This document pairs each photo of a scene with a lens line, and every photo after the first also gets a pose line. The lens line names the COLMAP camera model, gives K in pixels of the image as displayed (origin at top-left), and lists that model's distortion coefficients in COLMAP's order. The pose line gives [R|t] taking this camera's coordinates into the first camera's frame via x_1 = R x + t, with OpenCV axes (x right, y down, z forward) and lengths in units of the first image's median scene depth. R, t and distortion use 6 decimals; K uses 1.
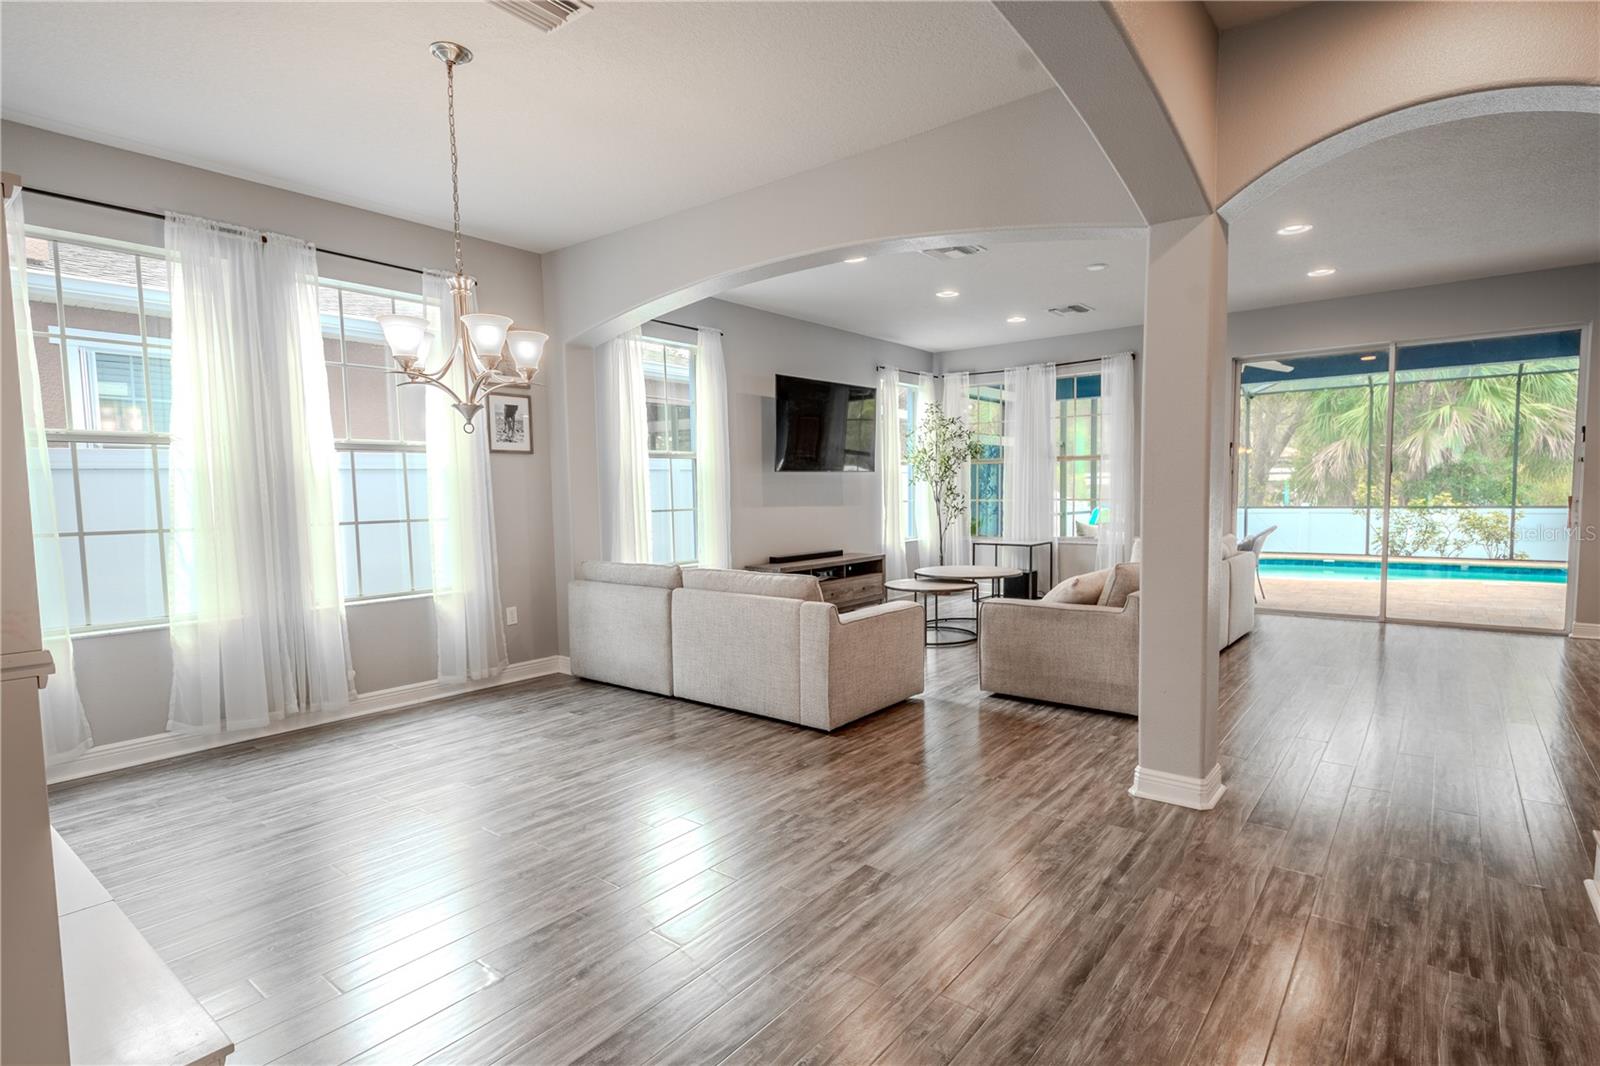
lens RADIAL K [[789.1, 0, 842.3], [0, 789.1, 546.1], [0, 0, 1]] dist [0.028300, -0.016958]
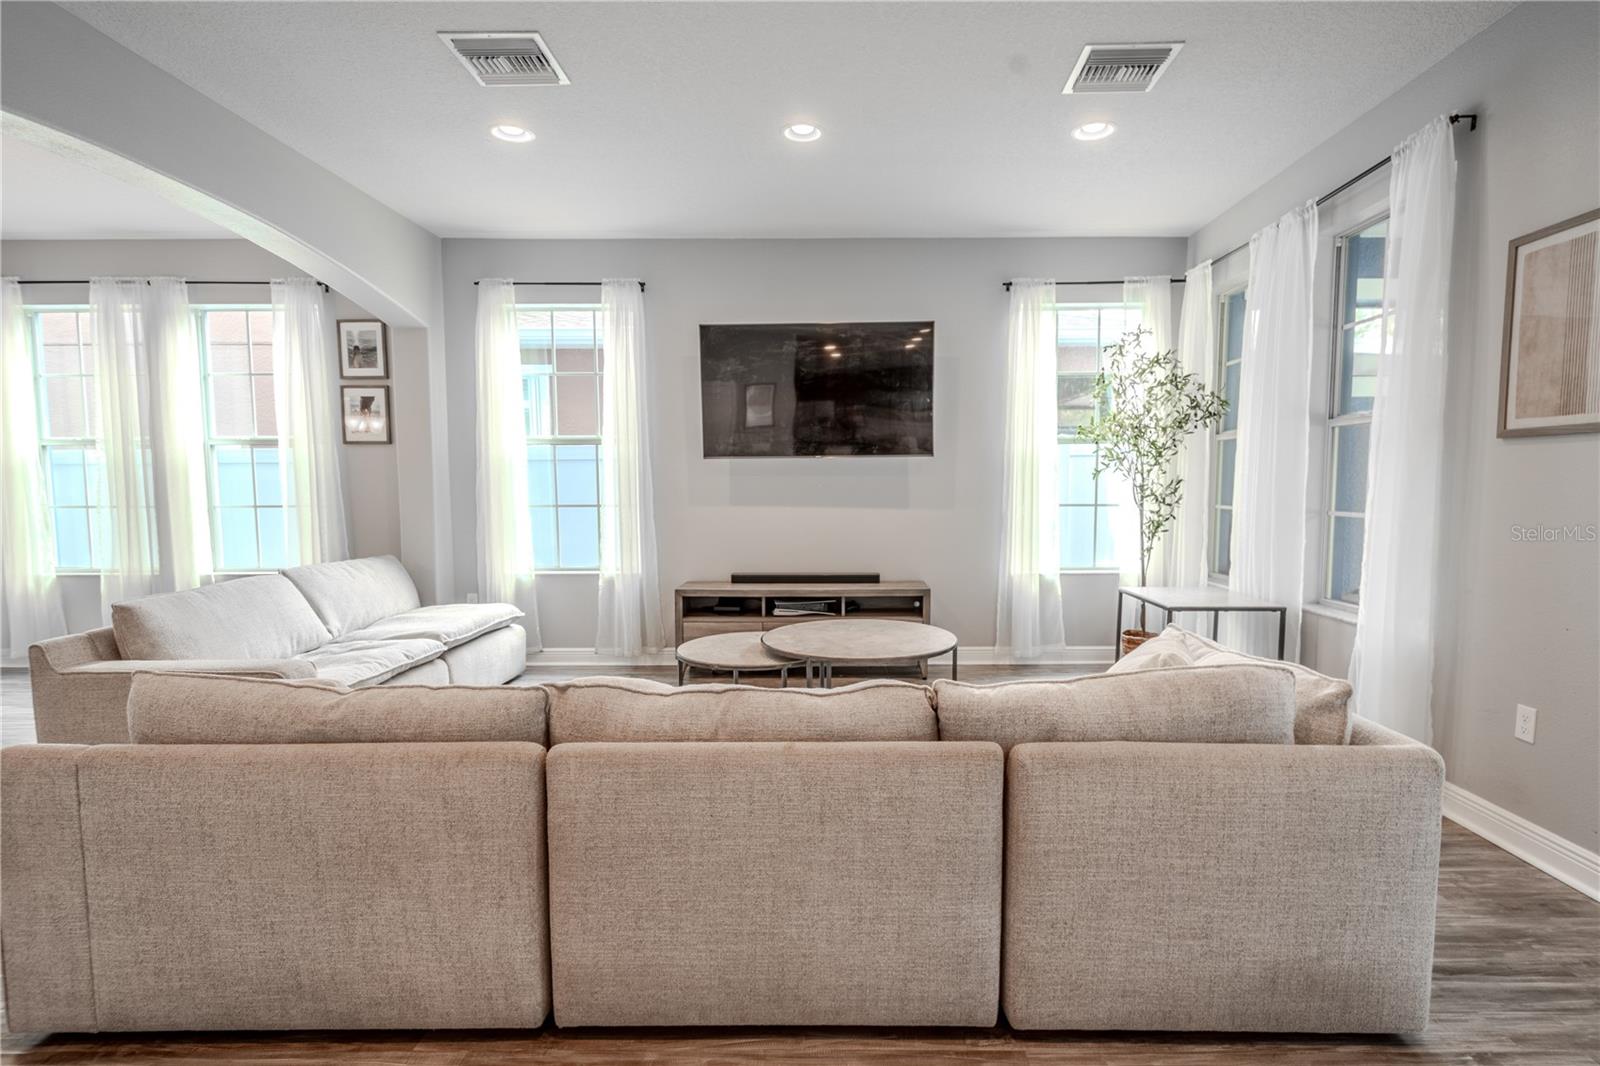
lens RADIAL K [[783.4, 0, 838.9], [0, 783.4, 546.1], [0, 0, 1]] dist [0.015328, -0.009439]
pose [[0.601224, 0.078256, -0.795239, 0.452579], [-0.064847, 0.996689, 0.049054, -0.044569], [0.796445, 0.022076, 0.604308, 0.518930]]
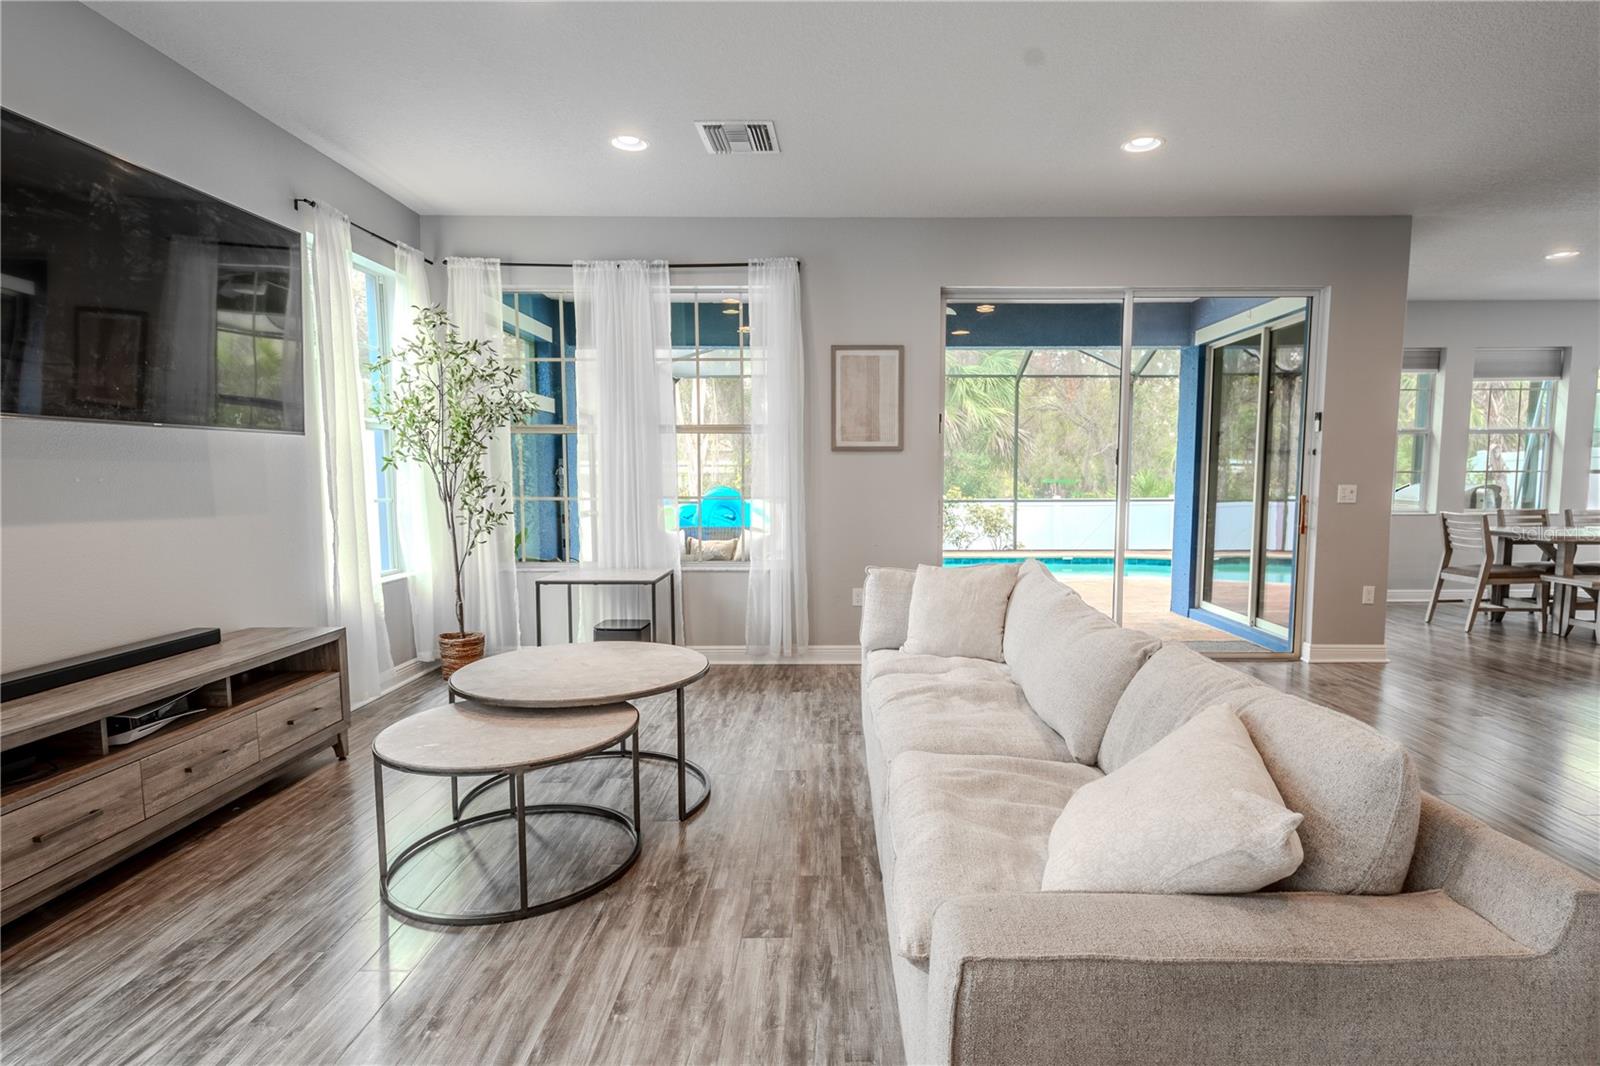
lens RADIAL K [[797.1, 0, 837.1], [0, 797.1, 548.9], [0, 0, 1]] dist [0.016487, -0.008715]
pose [[0.794589, -0.042846, 0.605635, 0.004341], [0.033543, 0.999081, 0.026672, -0.031943], [-0.606221, -0.000879, 0.795296, 0.444874]]
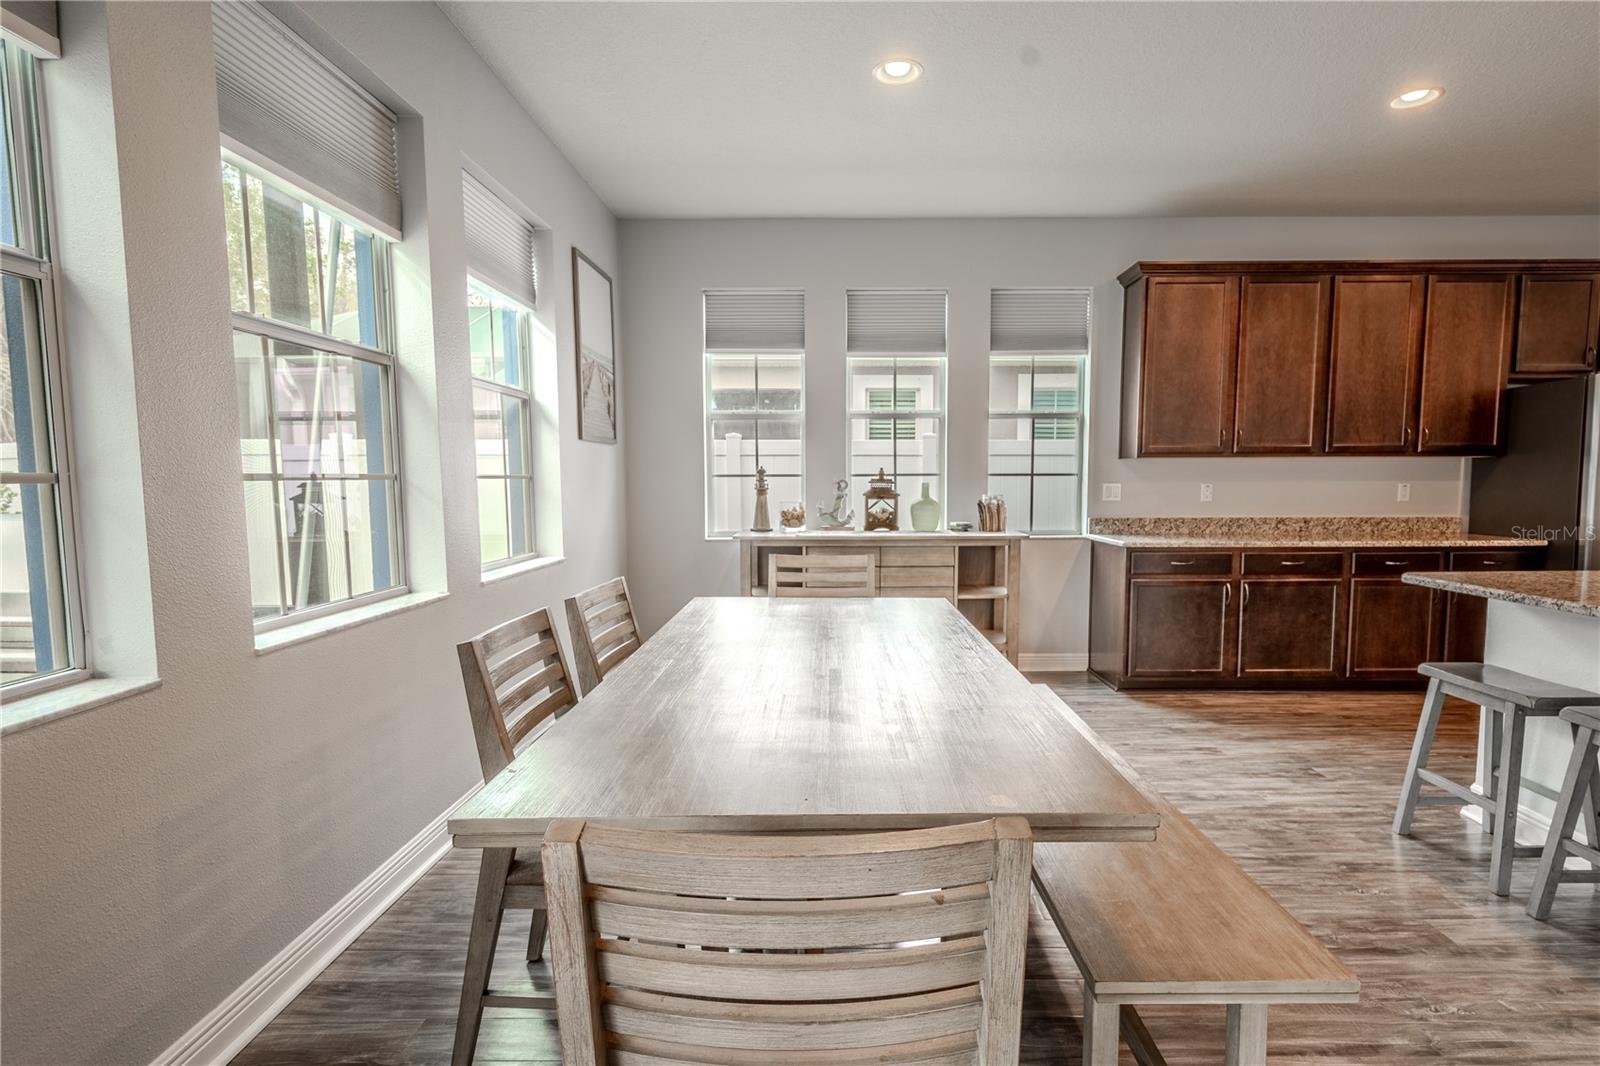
lens RADIAL K [[797.1, 0, 837.1], [0, 797.1, 548.9], [0, 0, 1]] dist [0.016487, -0.008715]
pose [[-0.606673, -0.053751, 0.793132, 0.823332], [0.069971, 0.990228, 0.120630, -0.065439], [-0.791866, 0.128679, -0.596984, 0.729292]]
